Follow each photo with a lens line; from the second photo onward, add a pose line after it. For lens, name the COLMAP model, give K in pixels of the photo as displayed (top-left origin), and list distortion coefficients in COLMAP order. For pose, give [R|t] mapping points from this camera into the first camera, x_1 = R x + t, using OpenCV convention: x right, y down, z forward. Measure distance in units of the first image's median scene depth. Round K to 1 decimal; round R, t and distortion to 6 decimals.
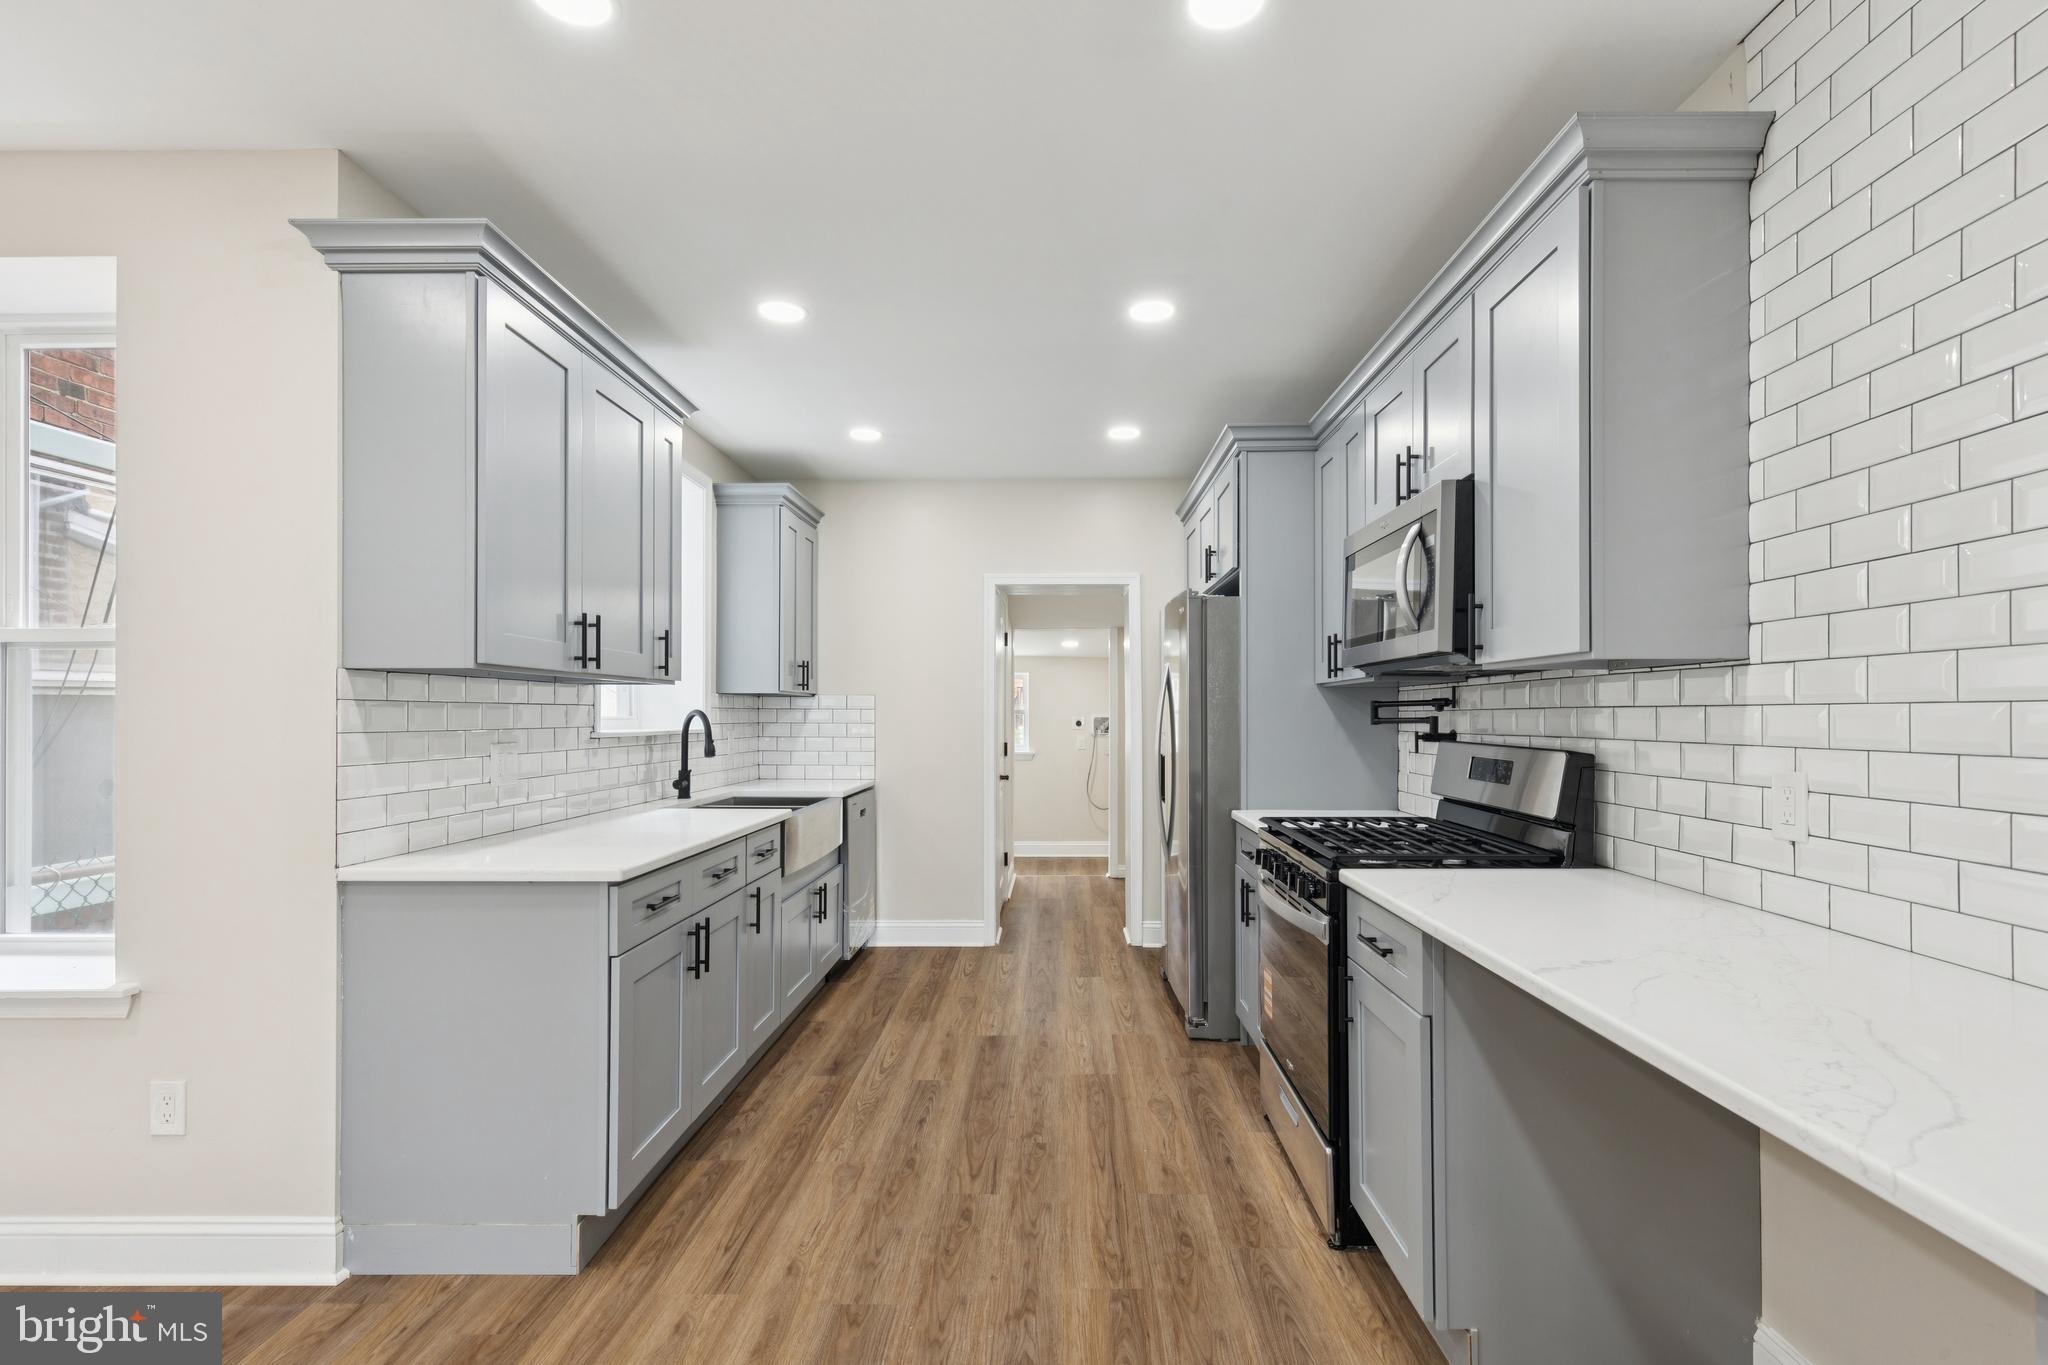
lens RADIAL K [[932.1, 0, 1044.1], [0, 932.1, 718.0], [0, 0, 1]] dist [0.009028, -0.000866]
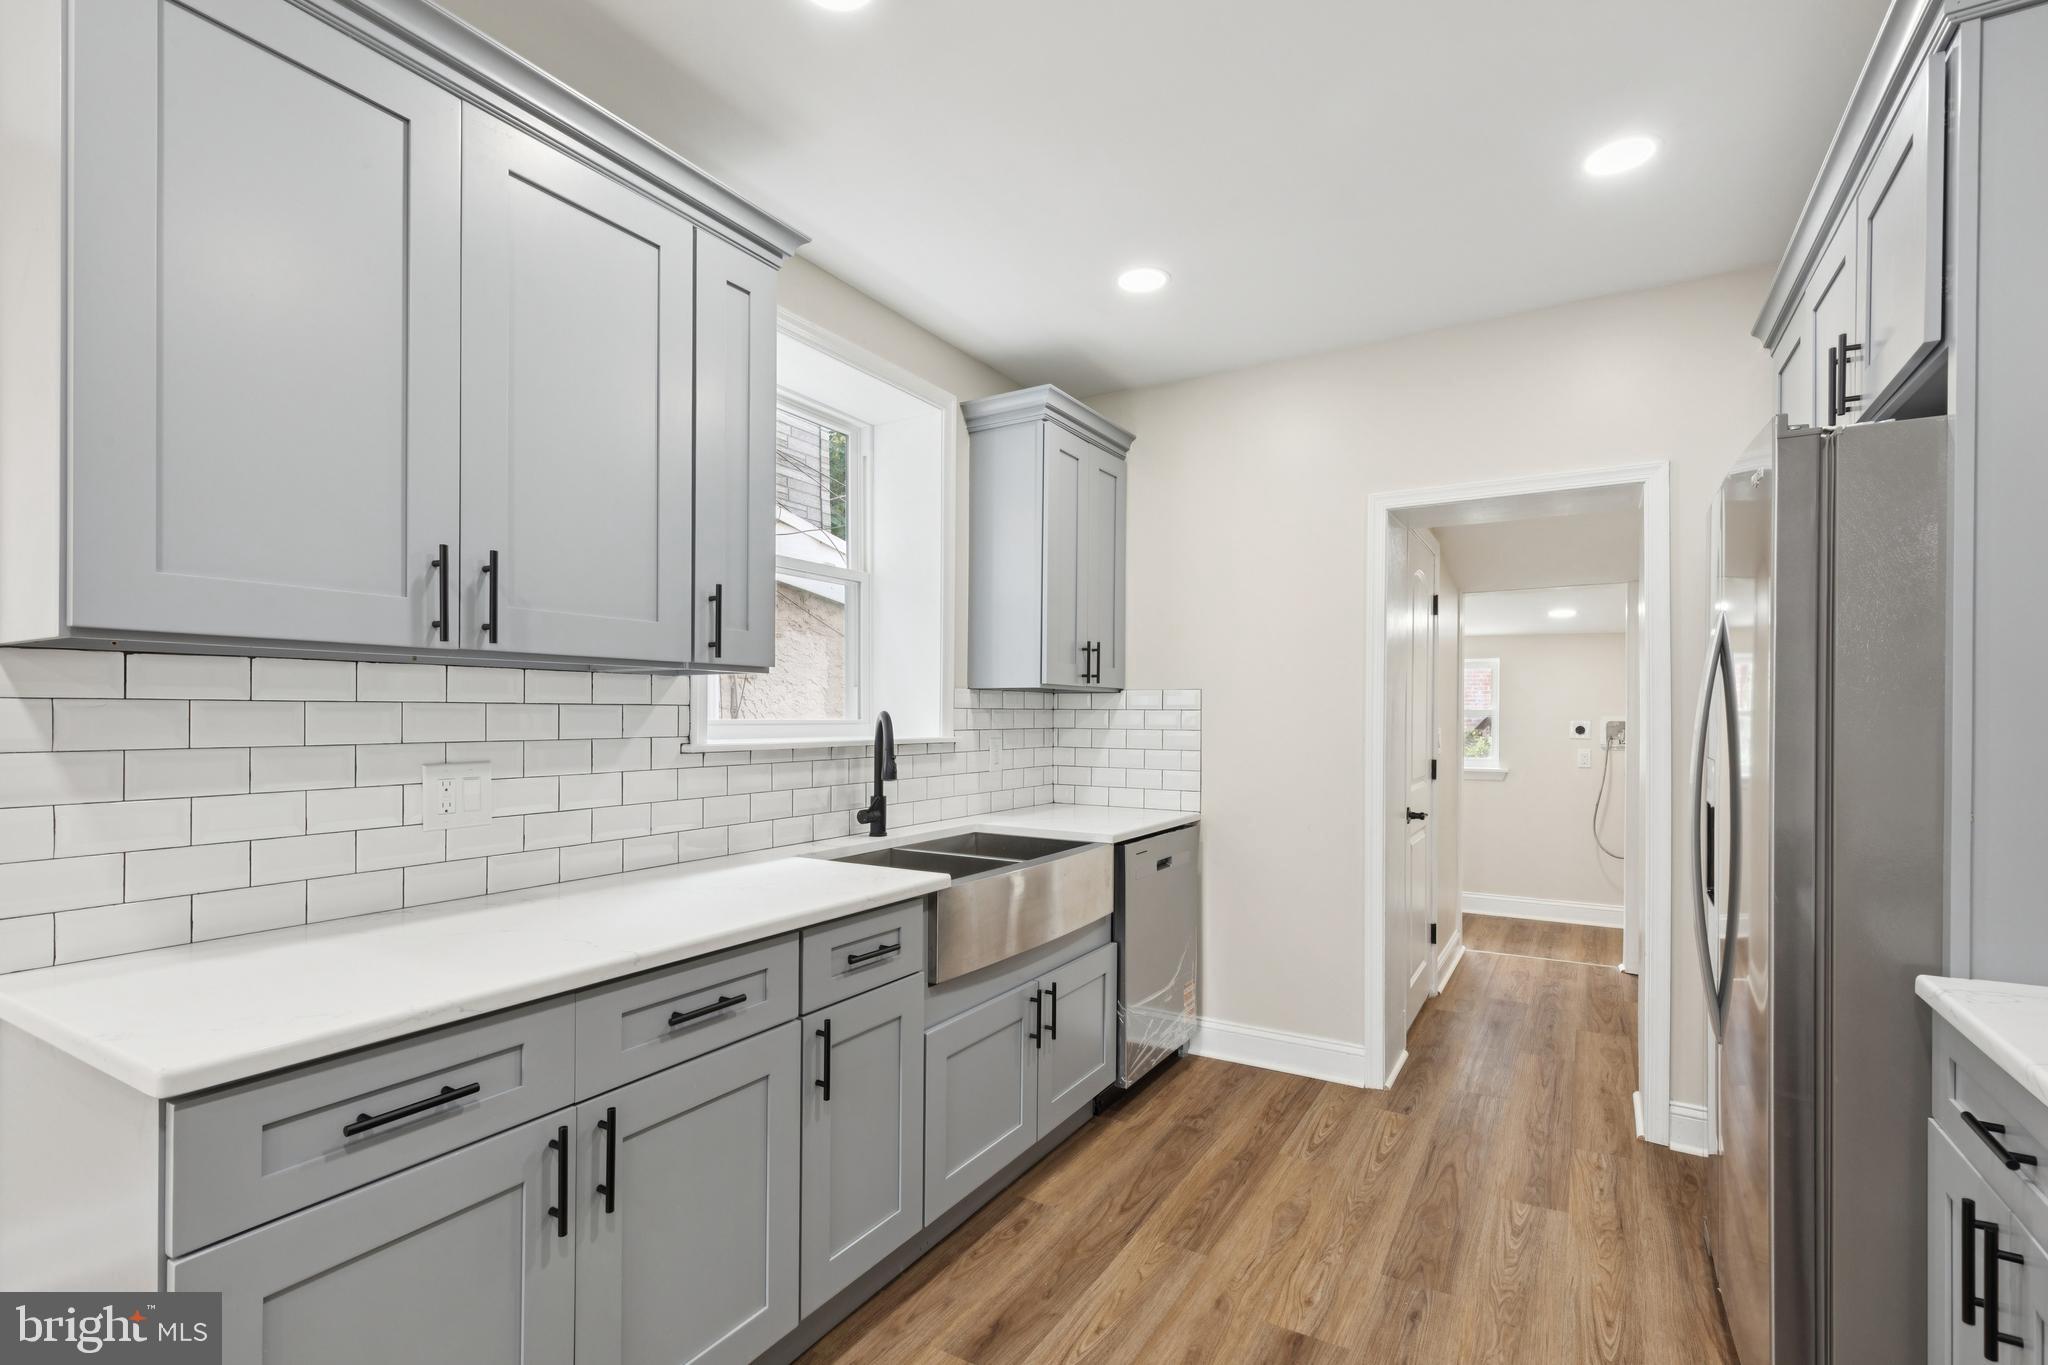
lens RADIAL K [[932.1, 0, 1038.7], [0, 932.1, 720.5], [0, 0, 1]] dist [0.009028, -0.000866]
pose [[0.867587, 0.004463, -0.497265, 0.091792], [-0.003034, 0.999989, 0.003680, -0.006210], [0.497276, -0.001684, 0.867591, 0.554474]]
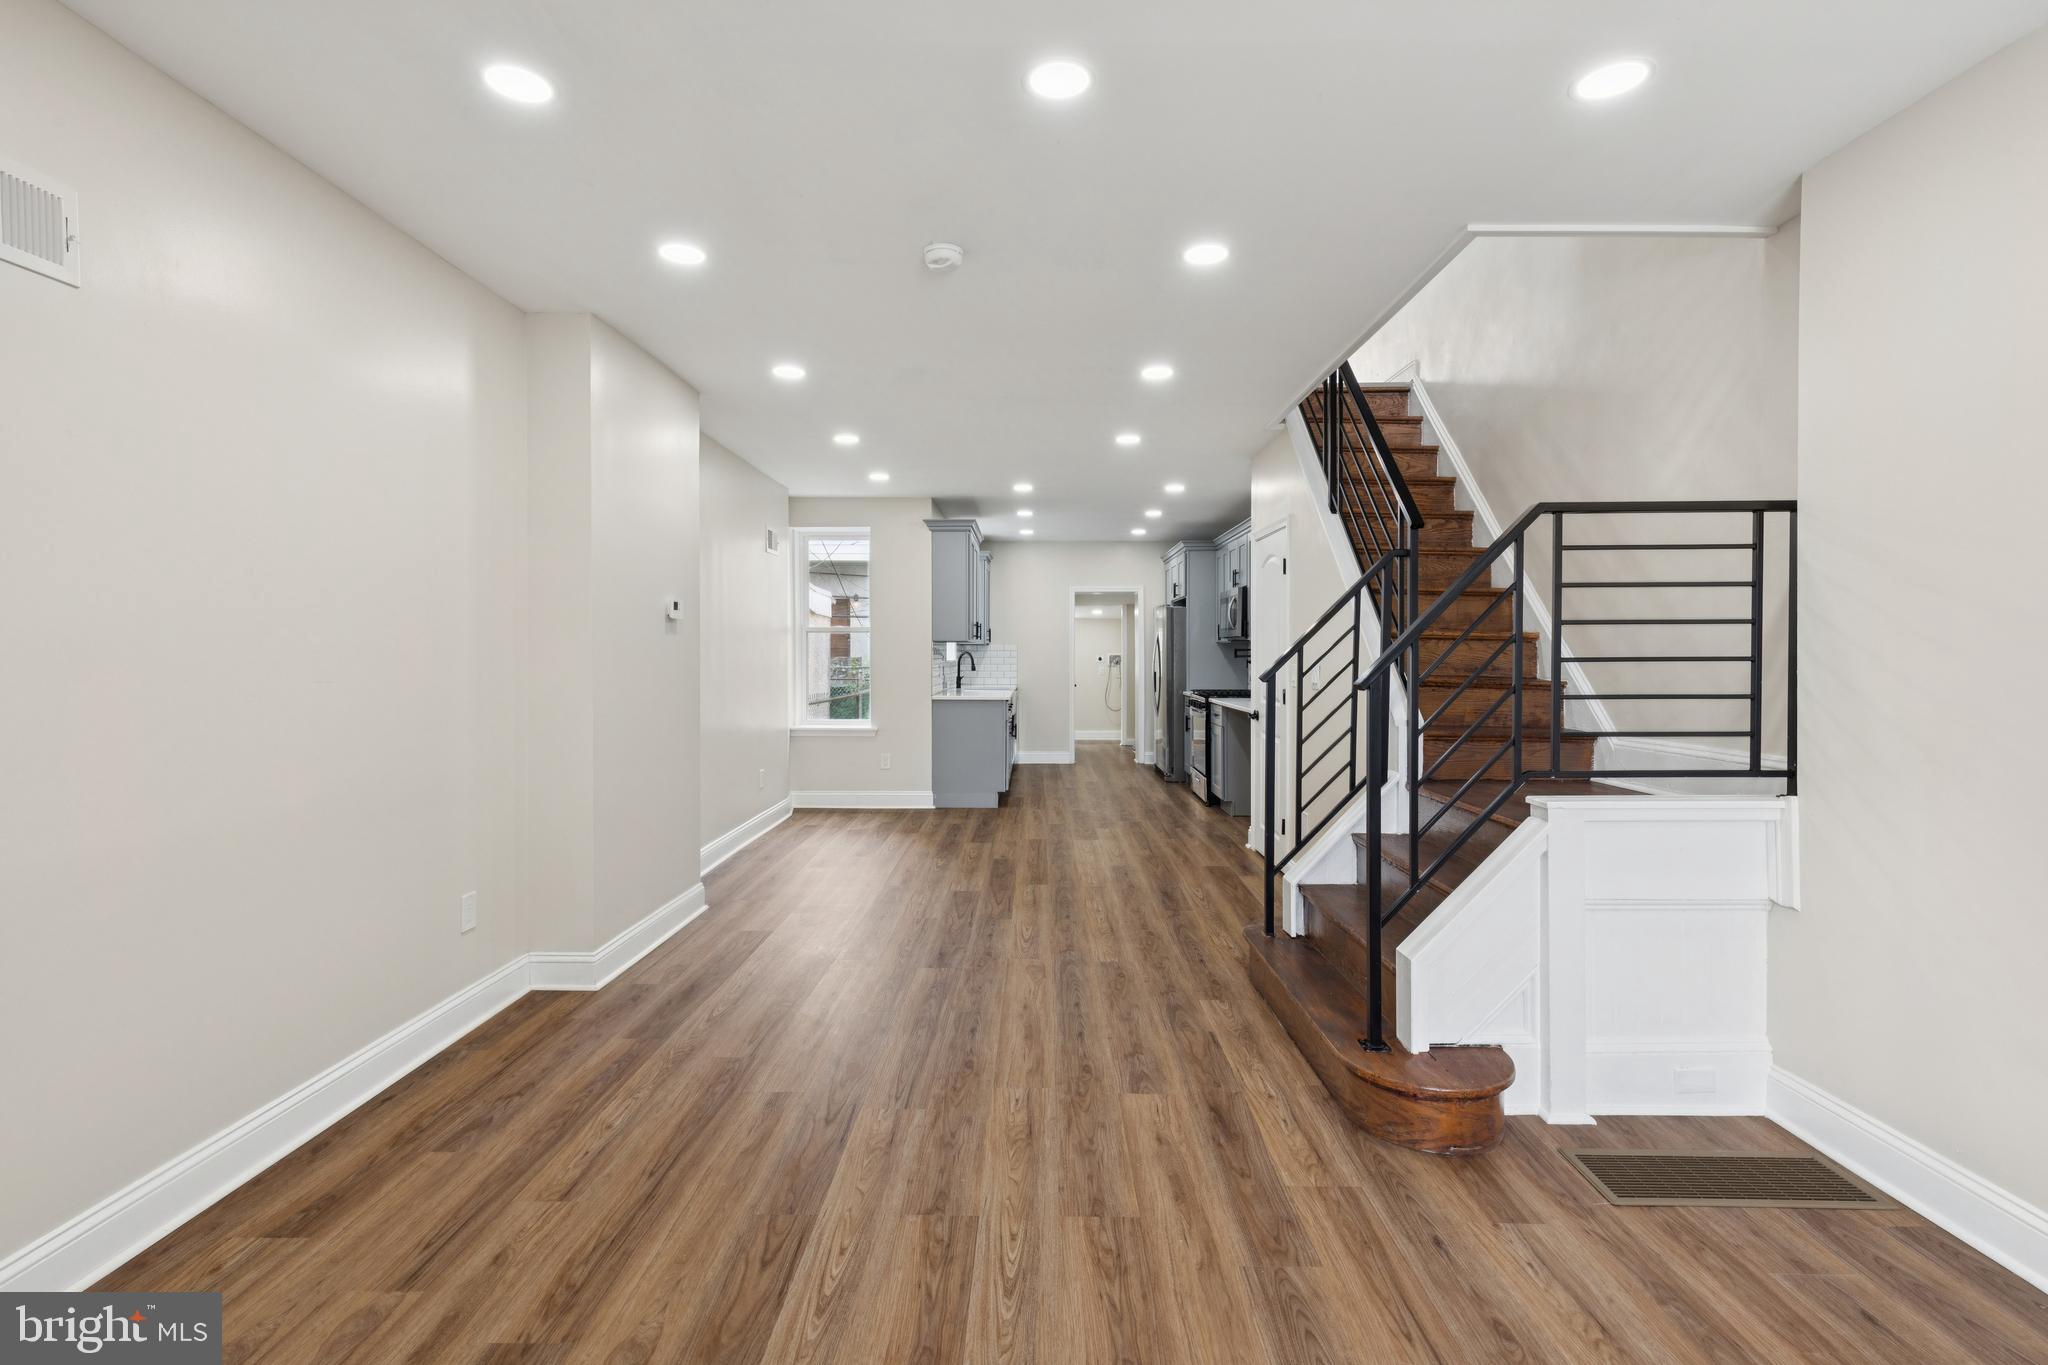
lens RADIAL K [[932.1, 0, 1030.8], [0, 932.1, 654.8], [0, 0, 1]] dist [0.009028, -0.000866]
pose [[0.999967, 0.000927, 0.008118, -0.270418], [-0.000913, 0.999998, -0.001652, 0.003838], [-0.008120, 0.001645, 0.999966, -1.767712]]
